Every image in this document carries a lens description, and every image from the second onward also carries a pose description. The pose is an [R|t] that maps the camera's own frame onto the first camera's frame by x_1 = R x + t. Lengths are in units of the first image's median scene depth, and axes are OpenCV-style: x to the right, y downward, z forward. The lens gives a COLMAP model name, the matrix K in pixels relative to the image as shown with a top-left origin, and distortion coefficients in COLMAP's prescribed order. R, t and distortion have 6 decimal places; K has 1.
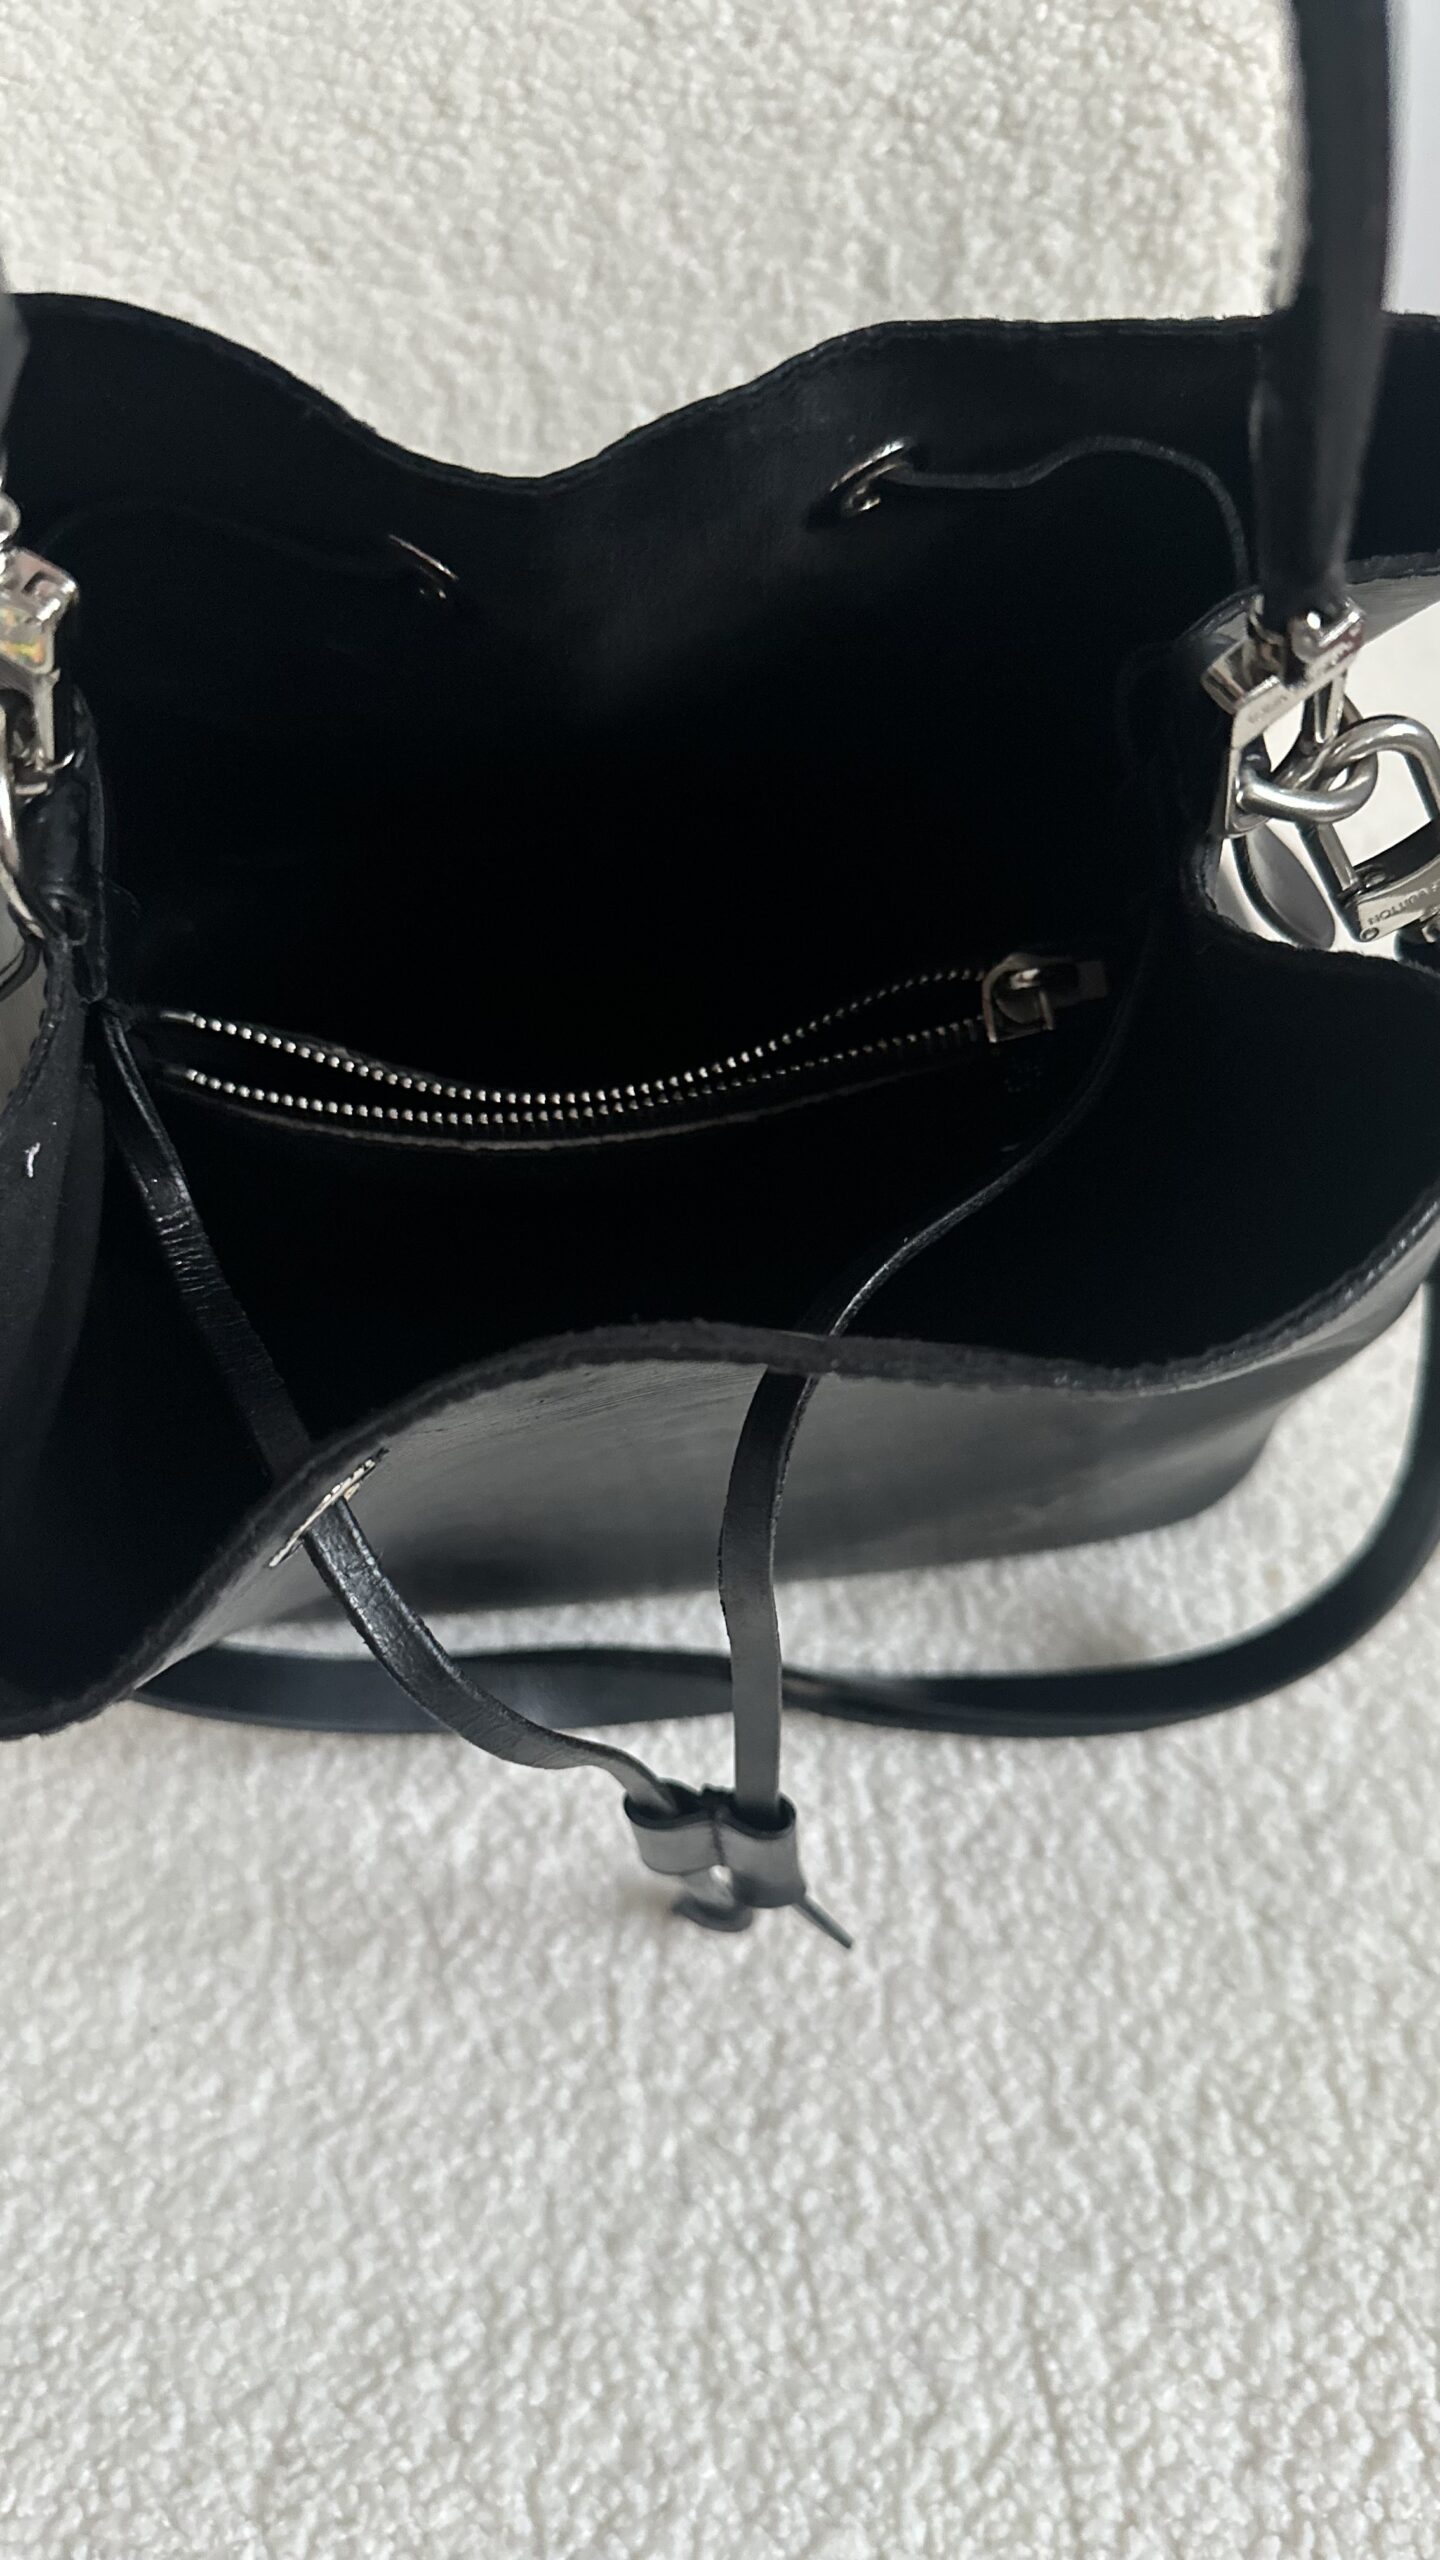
lens RADIAL K [[1868.6, 0, 707.8], [0, 1868.6, 1275.3], [0, 0, 1]] dist [-0.026883, -0.001373]
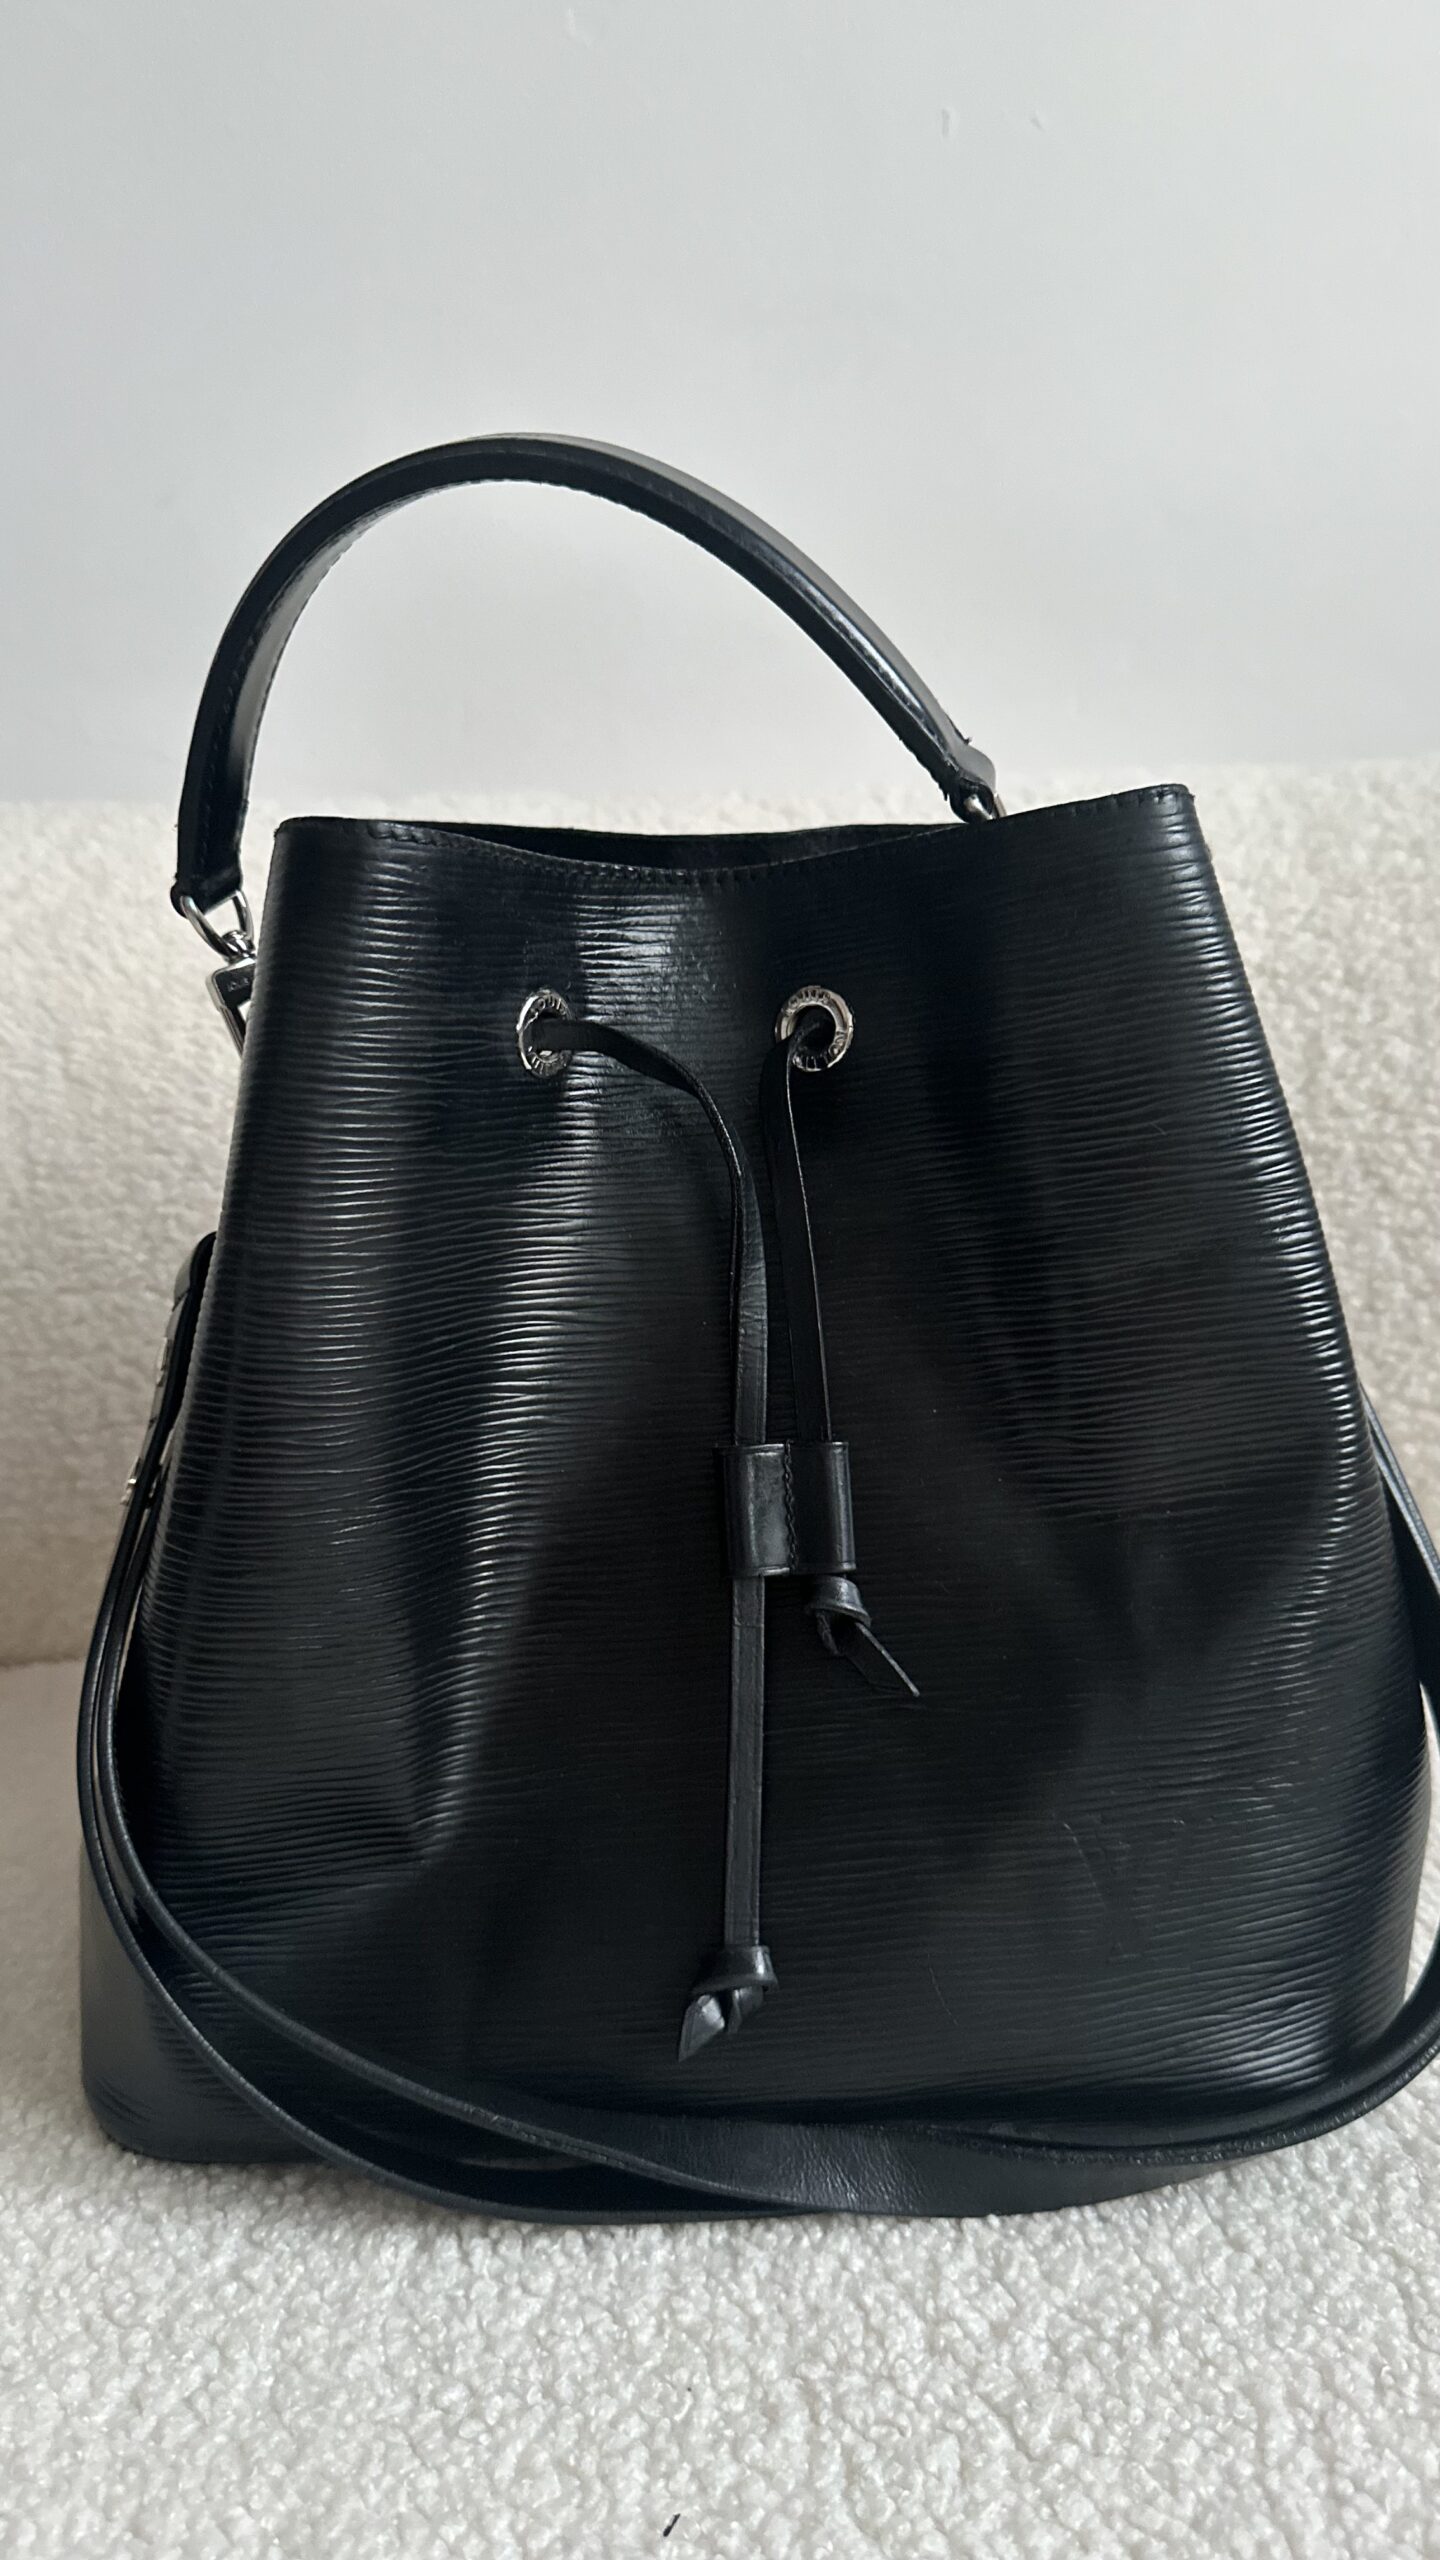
lens RADIAL K [[1842.2, 0, 720.0], [0, 1842.2, 1280.0], [0, 0, 1]] dist [-0.012998, -0.008004]
pose [[0.998014, 0.057359, -0.026056, -0.249304], [-0.061254, 0.786784, -0.614181, 0.400566], [-0.014728, 0.614557, 0.788735, 0.085625]]
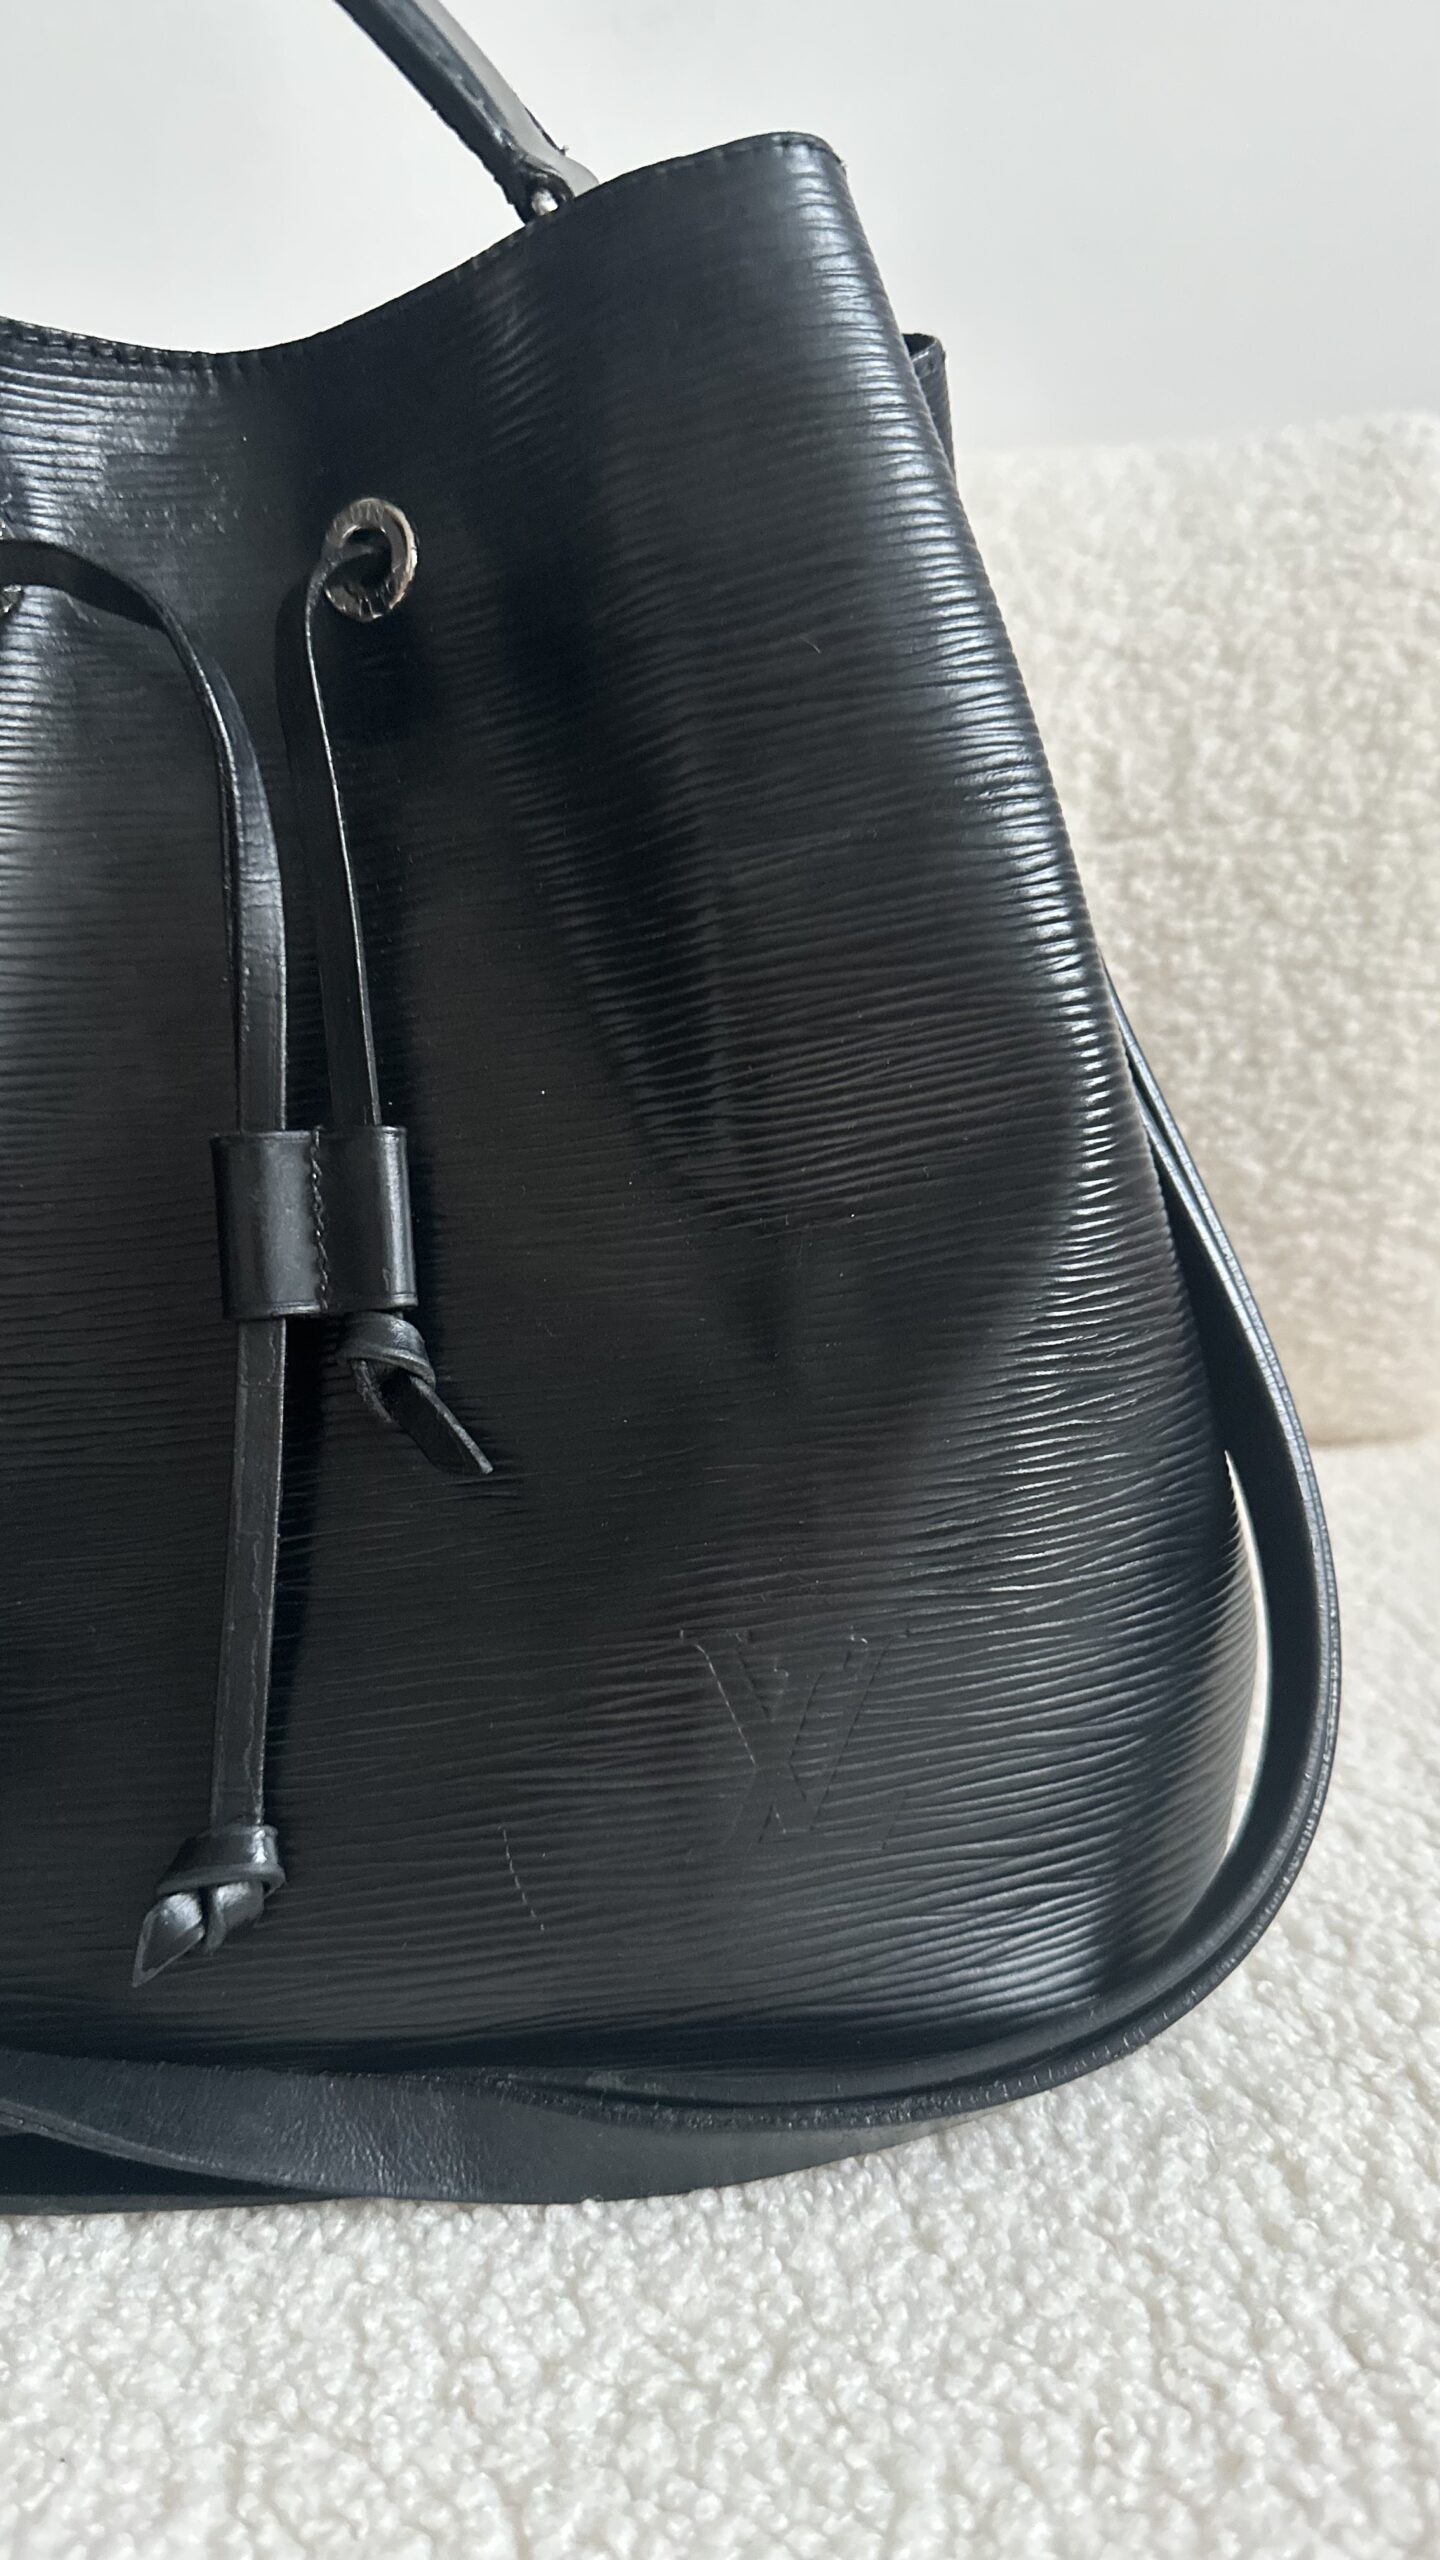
lens RADIAL K [[1868.6, 0, 707.8], [0, 1868.6, 1275.3], [0, 0, 1]] dist [-0.026883, -0.001373]
pose [[0.998135, 0.039937, -0.046179, -0.077205], [-0.059590, 0.801845, -0.594554, 0.331682], [0.013284, 0.596196, 0.802729, 0.339204]]
